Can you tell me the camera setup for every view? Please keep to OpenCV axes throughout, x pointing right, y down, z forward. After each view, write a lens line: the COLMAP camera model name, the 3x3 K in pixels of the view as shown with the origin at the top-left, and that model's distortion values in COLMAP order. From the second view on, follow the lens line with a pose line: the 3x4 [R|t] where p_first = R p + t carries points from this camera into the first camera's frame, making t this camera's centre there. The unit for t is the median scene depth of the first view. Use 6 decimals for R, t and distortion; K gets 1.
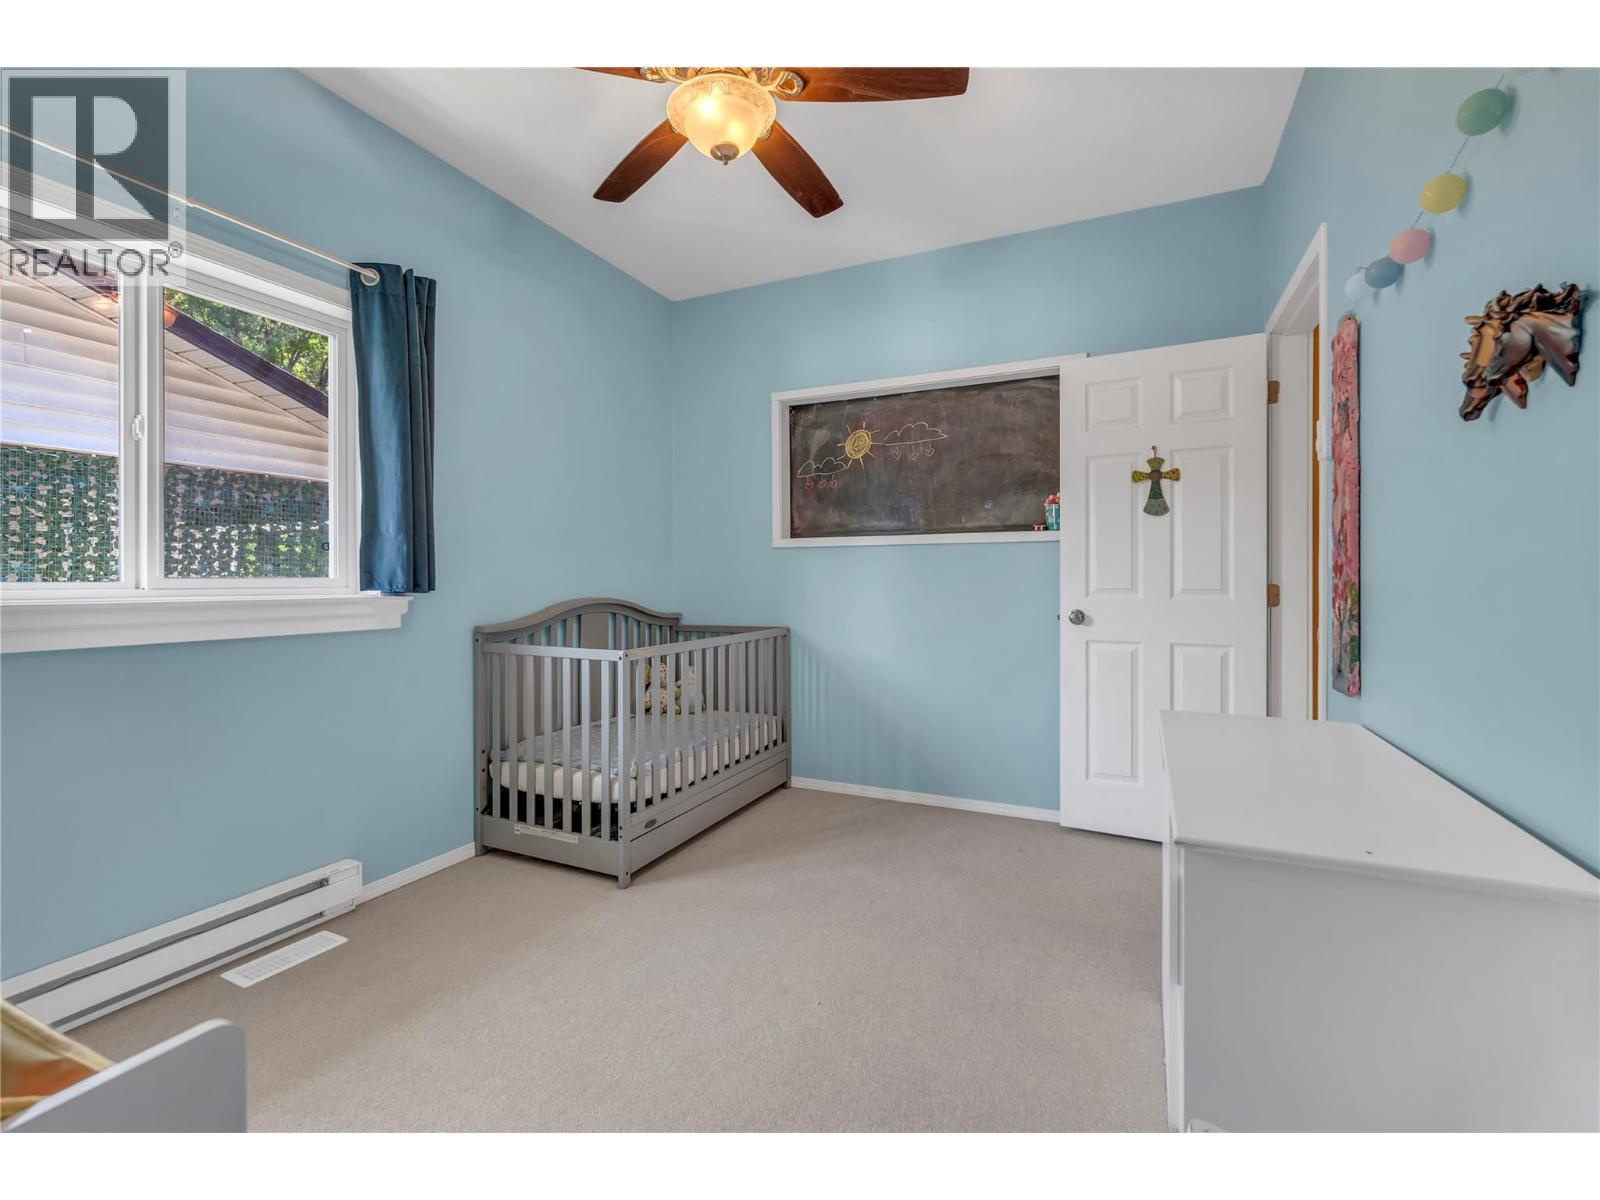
lens RADIAL K [[704.8, 0, 808.1], [0, 704.8, 599.3], [0, 0, 1]] dist [-0.003240, -0.000171]
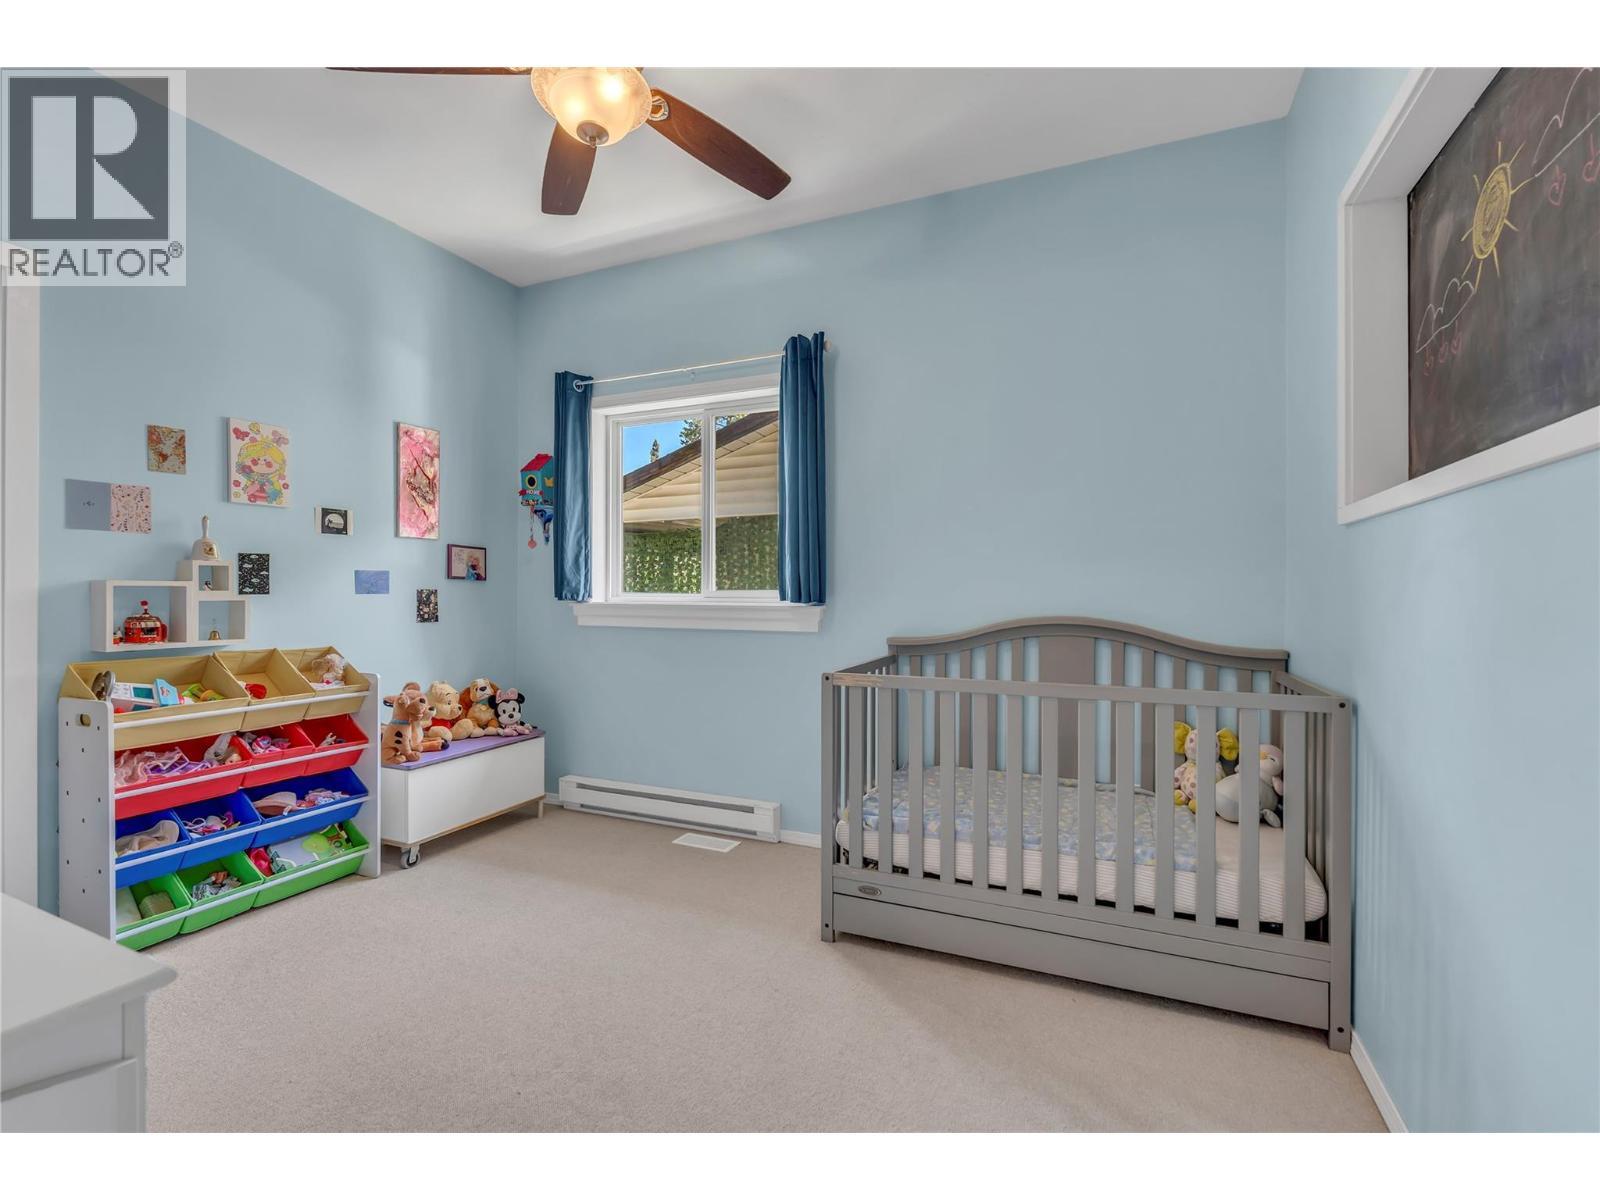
lens RADIAL K [[712.8, 0, 806.9], [0, 712.8, 597.5], [0, 0, 1]] dist [-0.004539, 0.000089]
pose [[0.006106, 0.016946, -0.999838, 0.663543], [-0.018012, 0.999696, 0.016834, -0.040823], [0.999819, 0.017907, 0.006409, 1.012166]]
